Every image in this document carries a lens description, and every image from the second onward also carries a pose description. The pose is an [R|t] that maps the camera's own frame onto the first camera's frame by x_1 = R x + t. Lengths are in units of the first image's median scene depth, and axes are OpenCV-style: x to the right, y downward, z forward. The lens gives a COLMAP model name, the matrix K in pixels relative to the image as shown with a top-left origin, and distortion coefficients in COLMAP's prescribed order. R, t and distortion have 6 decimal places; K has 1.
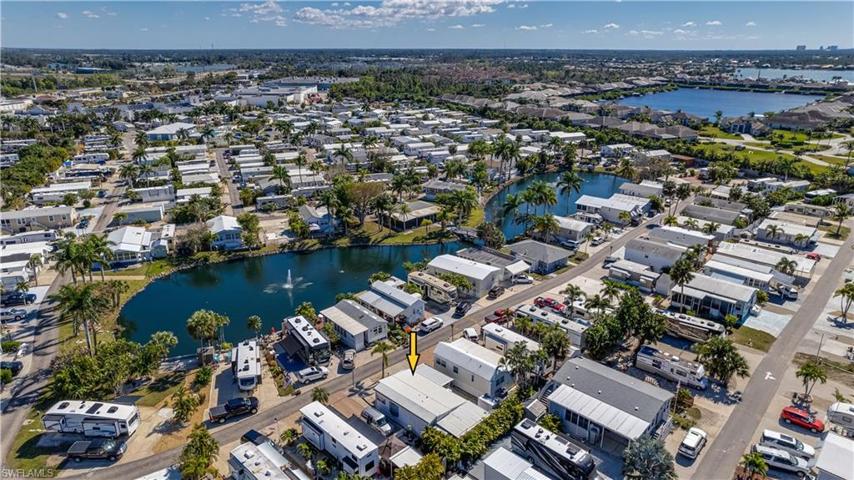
lens RADIAL K [[550.7, 0, 420.0], [0, 550.7, 238.8], [0, 0, 1]] dist [-0.042049, 0.059068]
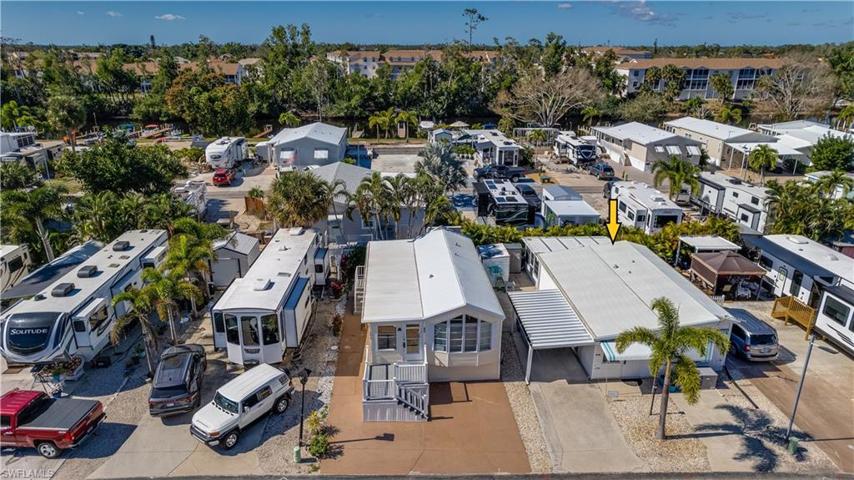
lens RADIAL K [[550.7, 0, 425.2], [0, 550.7, 236.4], [0, 0, 1]] dist [-0.042049, 0.059068]
pose [[-0.745618, -0.219975, 0.629018, -0.112982], [0.219414, 0.810263, 0.543444, -0.010794], [-0.629214, 0.543218, -0.555881, 1.005089]]
